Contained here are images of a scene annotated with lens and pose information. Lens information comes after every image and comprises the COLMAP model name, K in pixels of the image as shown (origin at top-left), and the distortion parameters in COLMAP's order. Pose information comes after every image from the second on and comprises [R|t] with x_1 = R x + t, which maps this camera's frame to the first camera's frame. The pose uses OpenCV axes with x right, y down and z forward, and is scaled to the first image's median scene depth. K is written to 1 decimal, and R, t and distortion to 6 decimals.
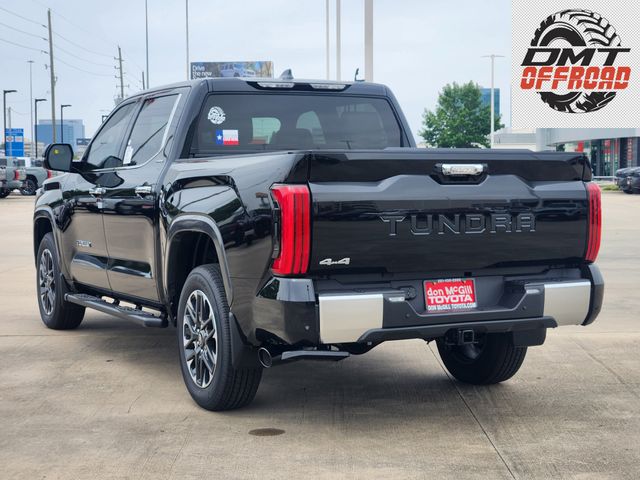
lens RADIAL K [[1223.4, 0, 326.3], [0, 1223.4, 243.8], [0, 0, 1]] dist [-0.085406, 0.000000]
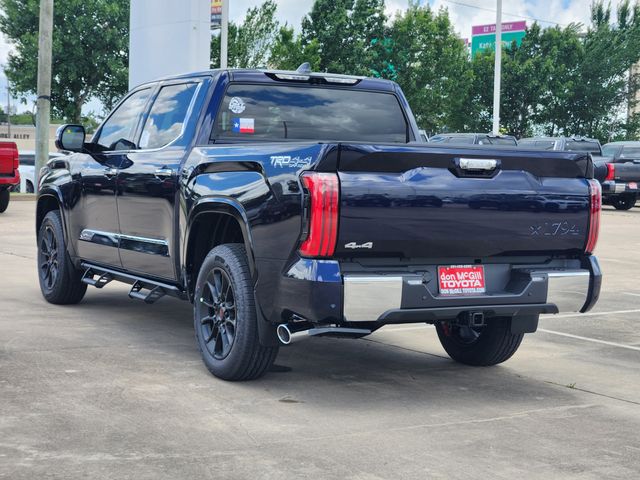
lens RADIAL K [[1223.4, 0, 320.4], [0, 1223.4, 236.9], [0, 0, 1]] dist [-0.085406, 0.000000]
pose [[0.998916, 0.032034, 0.033764, -0.059930], [-0.032173, 0.999476, 0.003588, 0.004027], [-0.033631, -0.004671, 0.999423, -0.070385]]
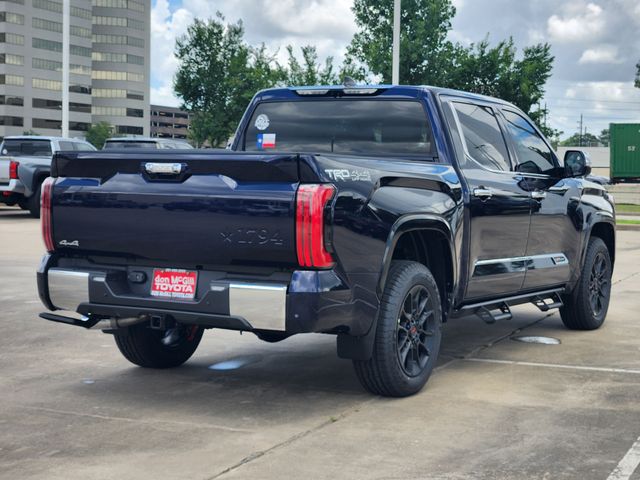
lens RADIAL K [[1223.4, 0, 358.8], [0, 1223.4, 225.5], [0, 0, 1]] dist [-0.085406, 0.000000]
pose [[0.588853, 0.049997, -0.806692, 1.062443], [-0.070125, 0.997482, 0.010633, -0.032442], [0.805192, 0.050308, 0.590876, 0.489969]]
